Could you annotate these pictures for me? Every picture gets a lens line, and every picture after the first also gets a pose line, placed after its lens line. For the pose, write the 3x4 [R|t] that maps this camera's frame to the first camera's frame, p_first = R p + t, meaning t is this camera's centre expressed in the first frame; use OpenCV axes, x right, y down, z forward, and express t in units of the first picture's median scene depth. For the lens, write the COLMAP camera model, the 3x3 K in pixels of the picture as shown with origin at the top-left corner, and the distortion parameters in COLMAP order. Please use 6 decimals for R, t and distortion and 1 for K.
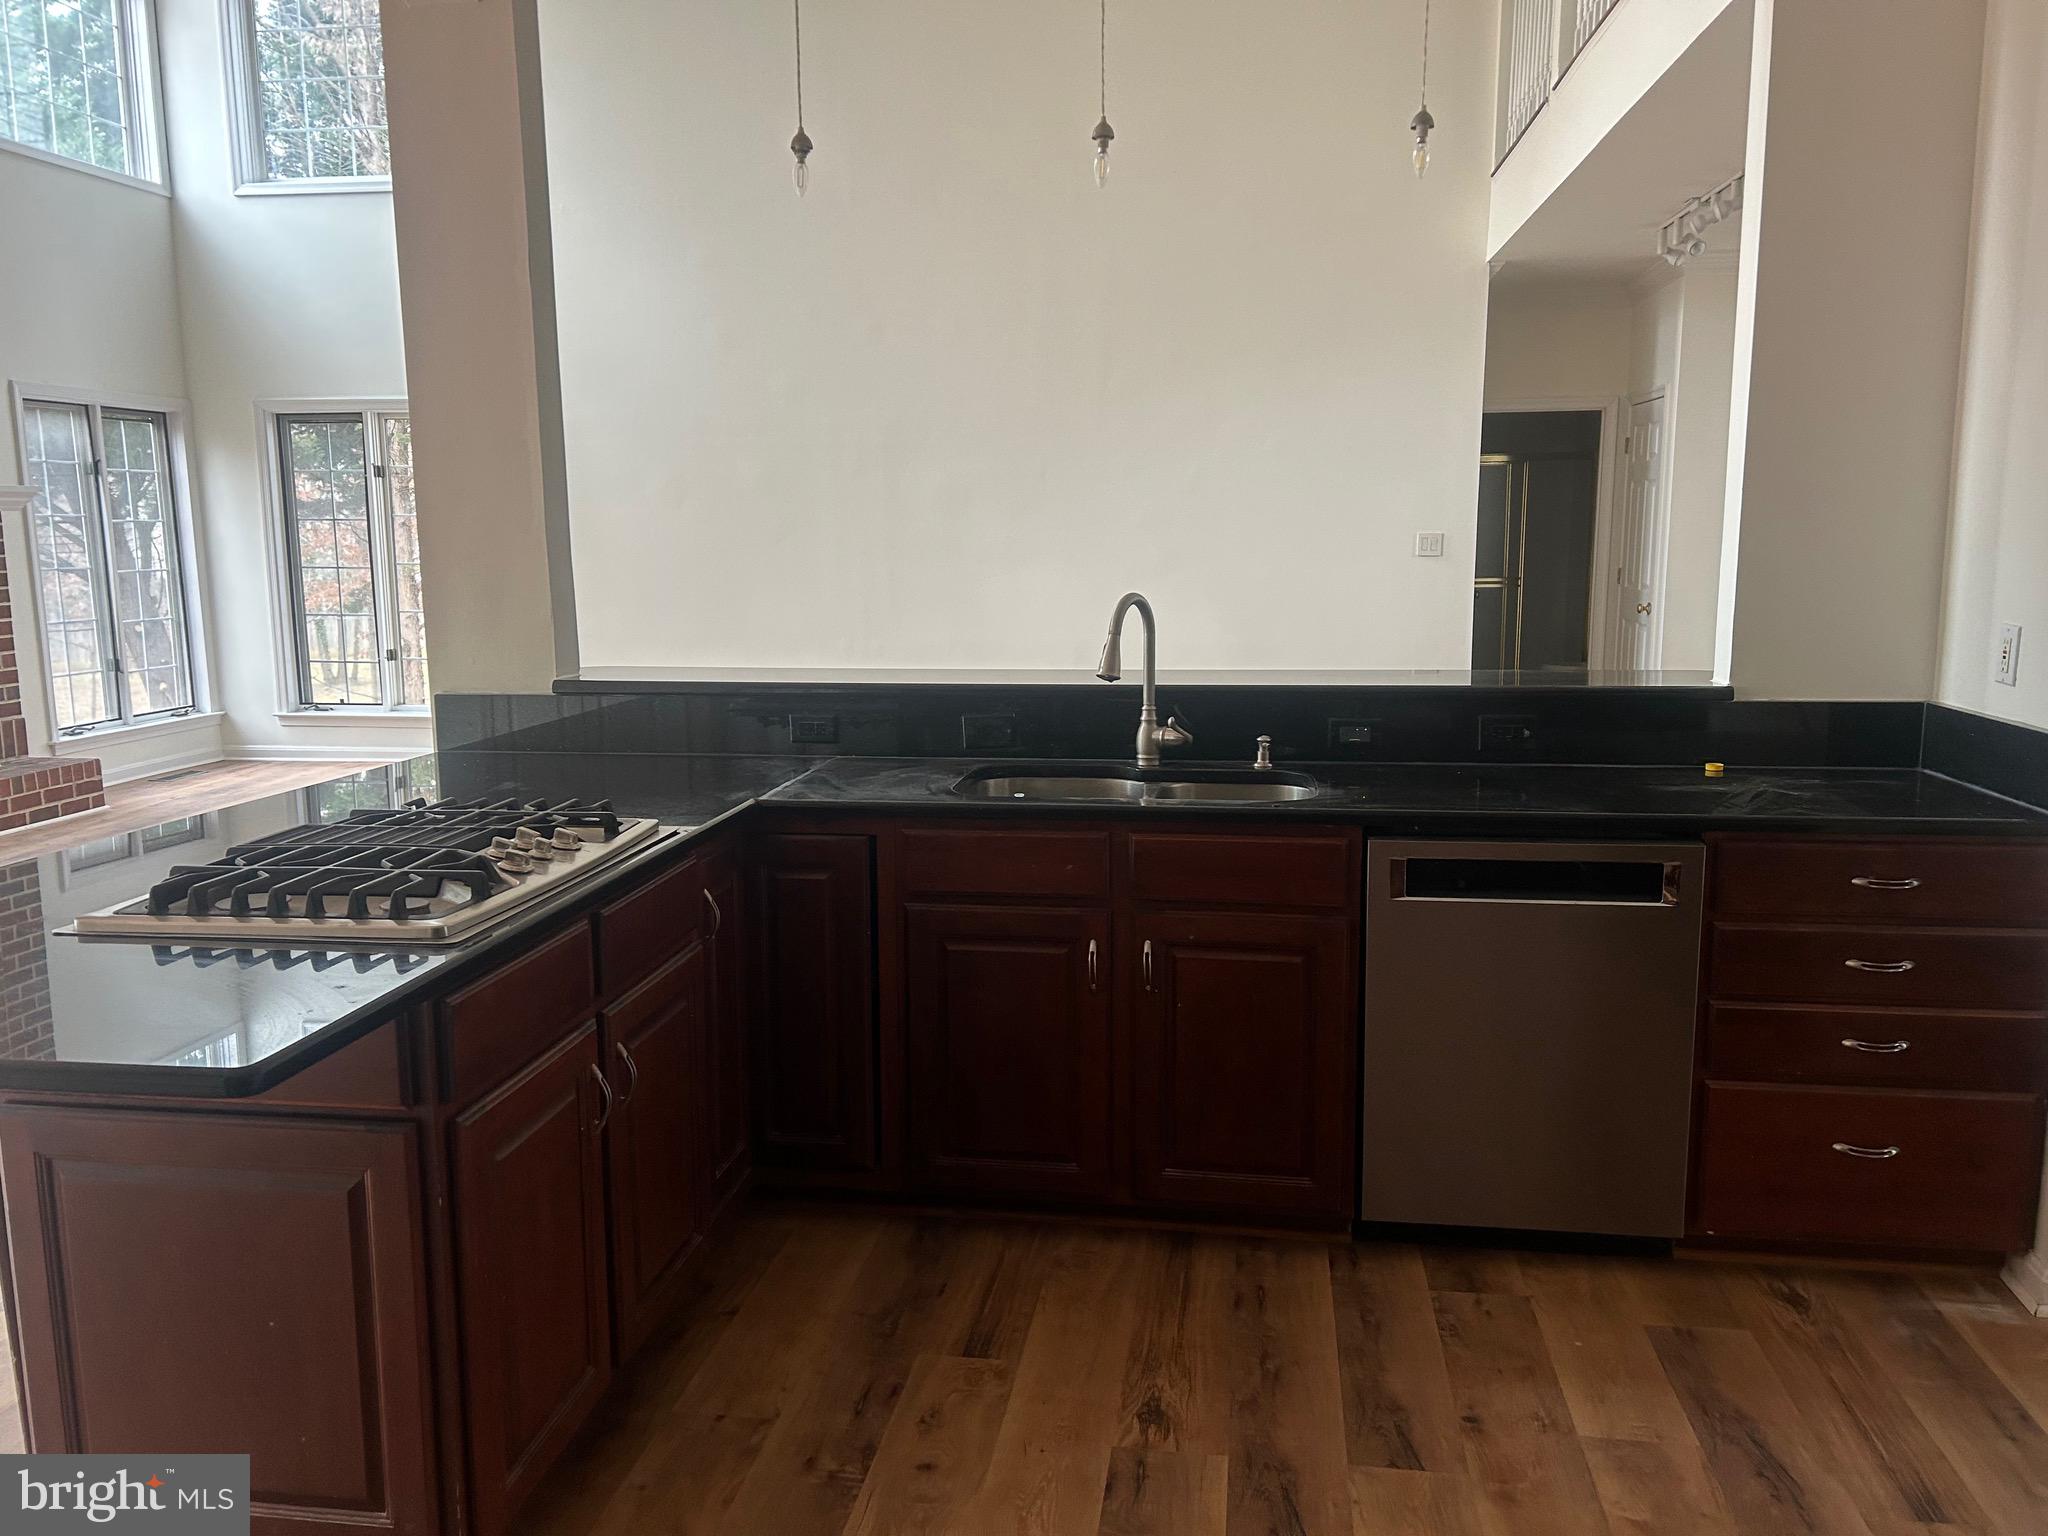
lens RADIAL K [[1551.9, 0, 1024.0], [0, 1551.9, 768.0], [0, 0, 1]] dist [-0.001261, -0.005005]
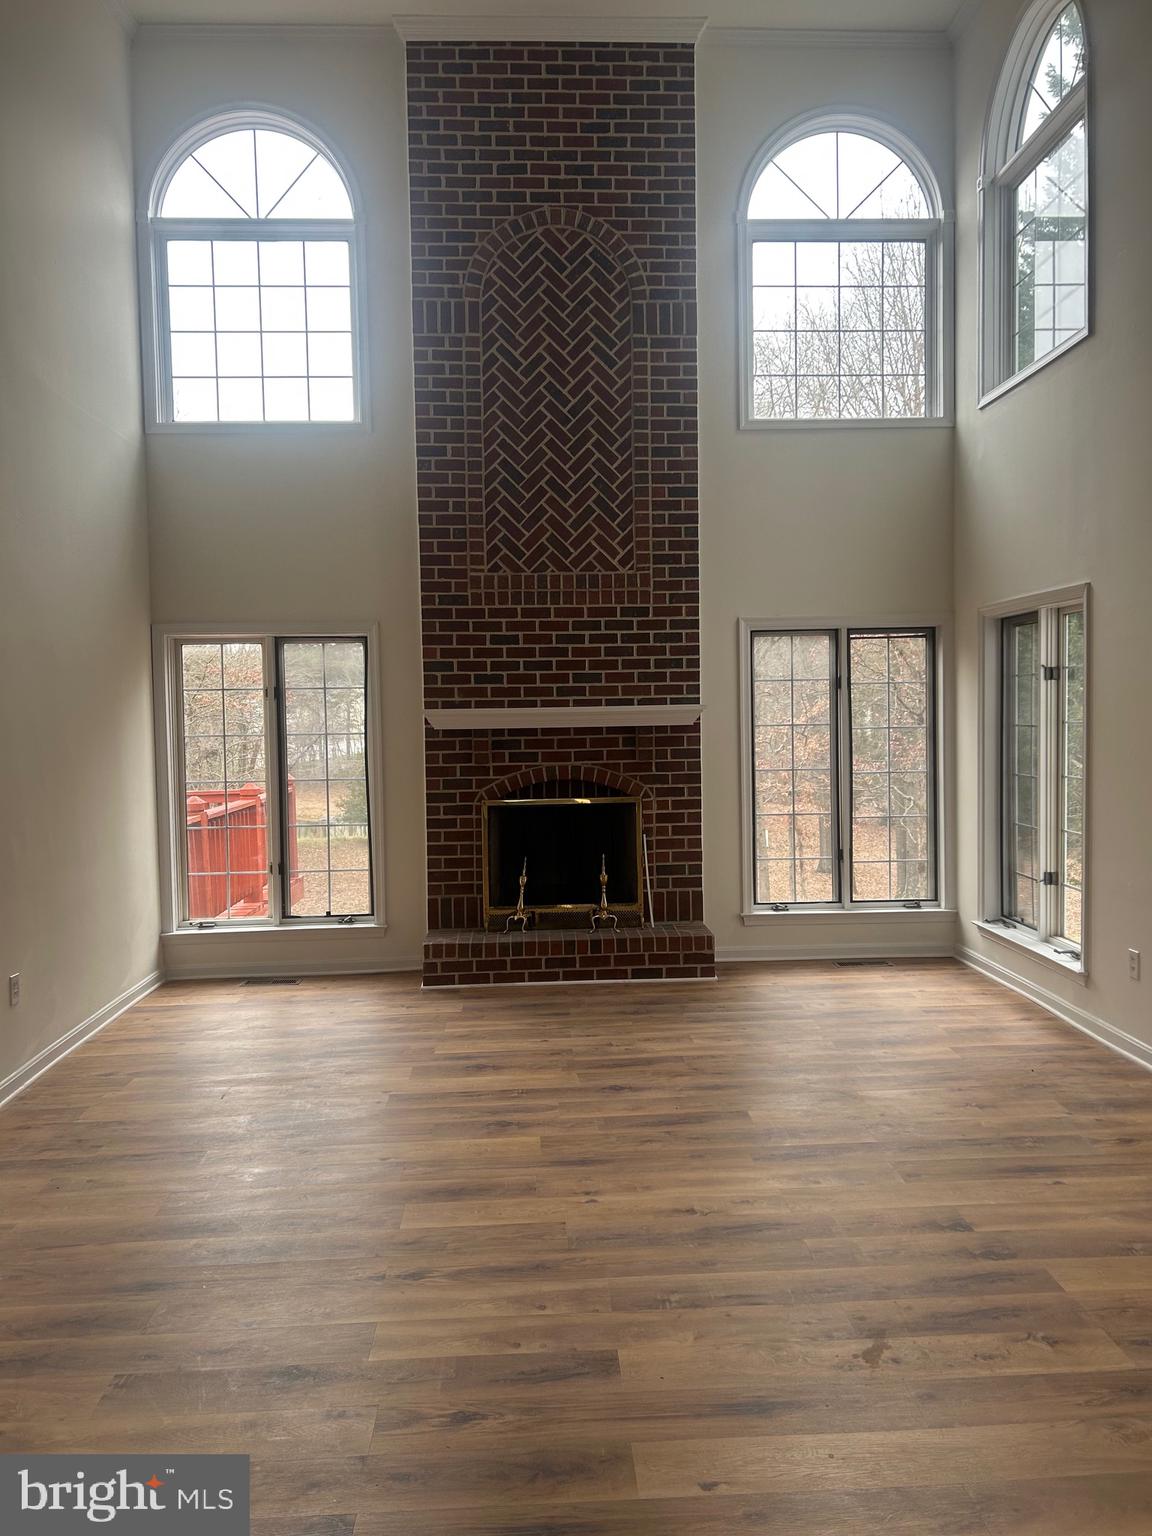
lens RADIAL K [[1163.9, 0, 576.0], [0, 1163.9, 768.0], [0, 0, 1]] dist [-0.001261, -0.005005]
pose [[0.195702, 0.053861, -0.979183, 0.222761], [-0.143956, 0.989252, 0.025643, -0.136689], [0.970040, 0.135941, 0.201352, 0.711131]]
